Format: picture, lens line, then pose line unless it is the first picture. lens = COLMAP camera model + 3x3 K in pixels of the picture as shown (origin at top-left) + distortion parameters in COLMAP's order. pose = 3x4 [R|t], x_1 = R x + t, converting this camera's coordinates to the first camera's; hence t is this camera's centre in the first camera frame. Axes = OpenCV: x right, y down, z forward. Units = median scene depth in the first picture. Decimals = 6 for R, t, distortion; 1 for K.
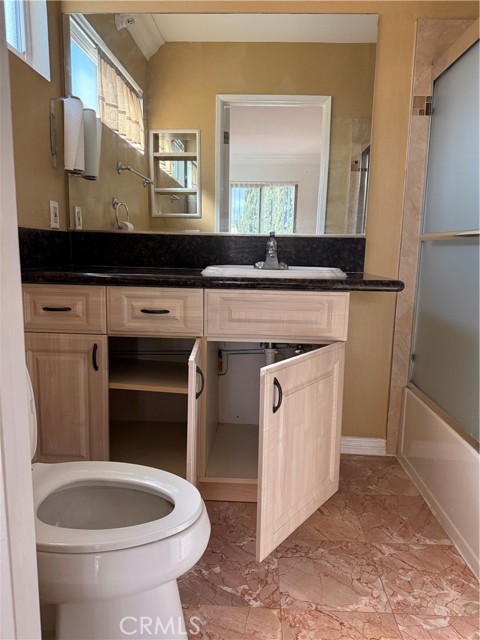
lens RADIAL K [[447.3, 0, 240.0], [0, 447.3, 320.0], [0, 0, 1]] dist [0.006691, -0.003957]
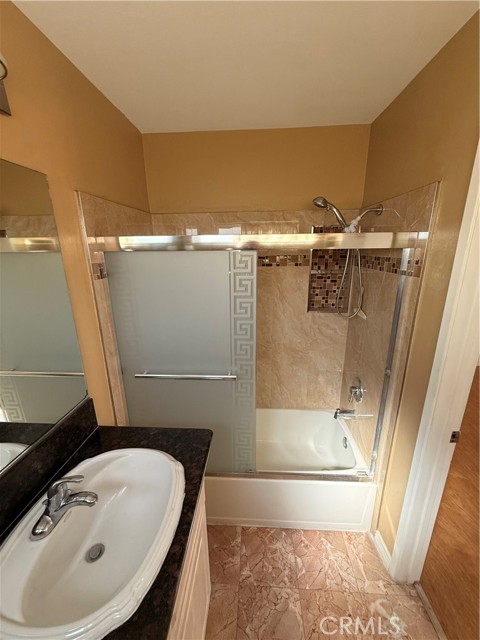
lens RADIAL K [[255.3, 0, 240.0], [0, 255.3, 320.0], [0, 0, 1]] dist [0.000893, 0.000243]
pose [[0.016378, -0.291448, 0.956447, -0.297990], [0.171215, 0.943263, 0.284499, -0.625913], [-0.985098, 0.159099, 0.065349, 0.815881]]
